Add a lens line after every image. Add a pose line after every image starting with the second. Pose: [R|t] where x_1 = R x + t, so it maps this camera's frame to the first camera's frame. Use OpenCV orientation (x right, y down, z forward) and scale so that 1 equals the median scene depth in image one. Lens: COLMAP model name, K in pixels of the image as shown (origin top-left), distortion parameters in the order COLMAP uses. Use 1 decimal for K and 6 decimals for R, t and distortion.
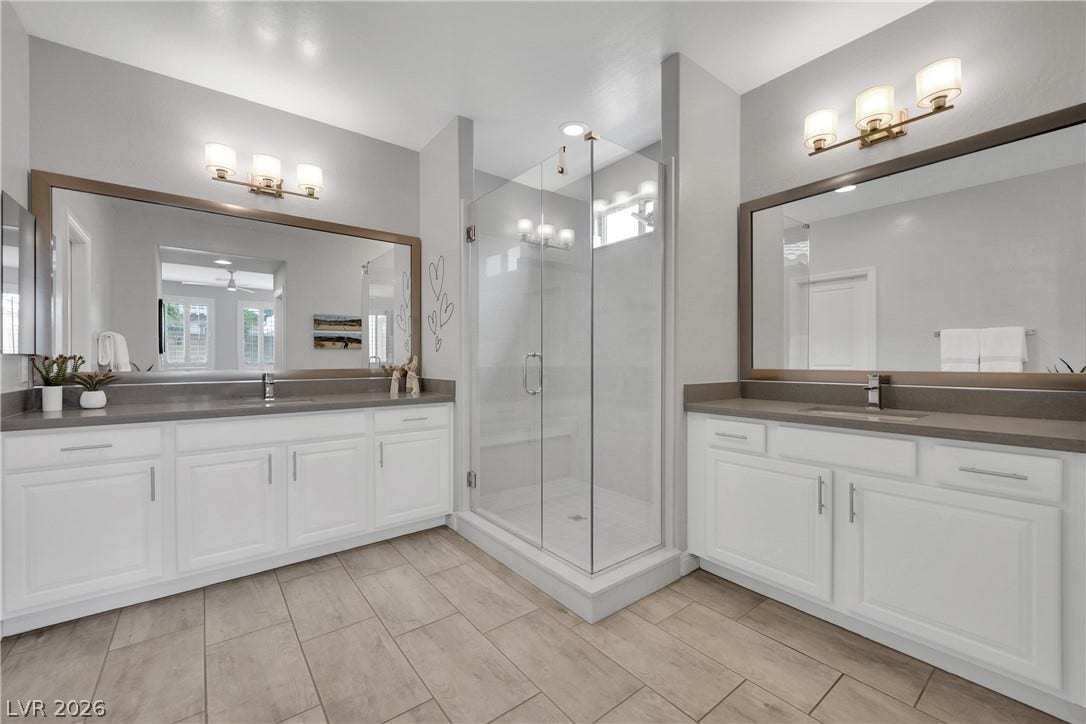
lens RADIAL K [[437.7, 0, 543.0], [0, 437.7, 362.0], [0, 0, 1]] dist [-0.010247, -0.000462]
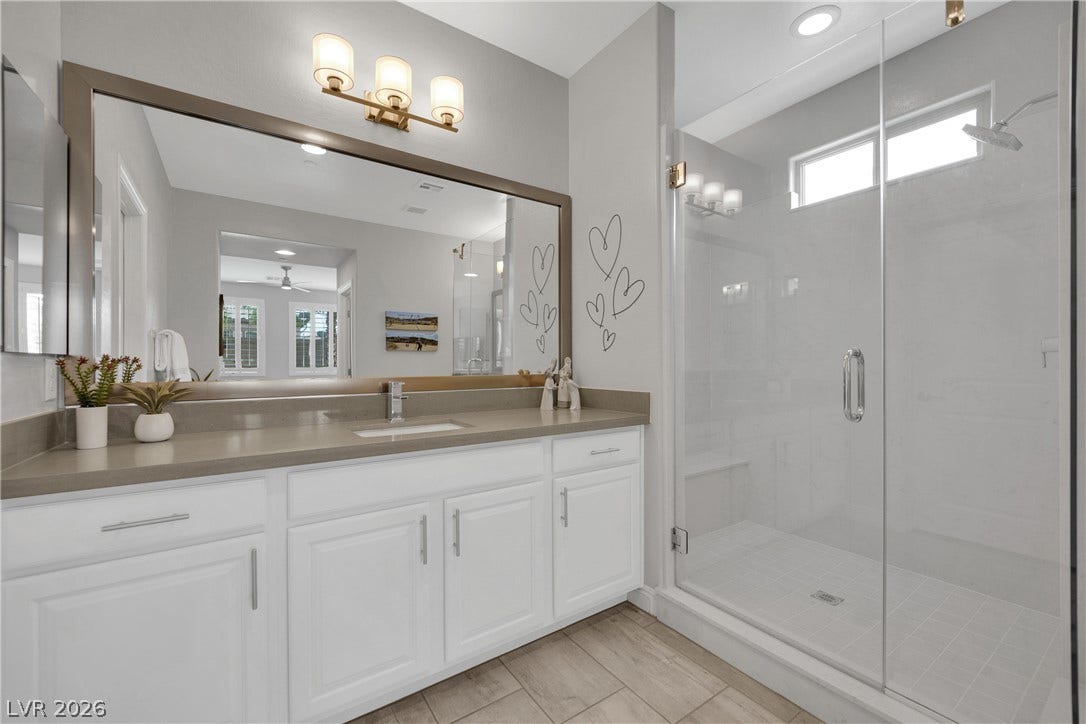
lens RADIAL K [[445.6, 0, 540.0], [0, 445.6, 363.2], [0, 0, 1]] dist [-0.002447, -0.002970]
pose [[0.997058, -0.003038, -0.076591, -0.318151], [0.002562, 0.999977, -0.006316, 0.000130], [0.076608, 0.006102, 0.997043, 0.294469]]
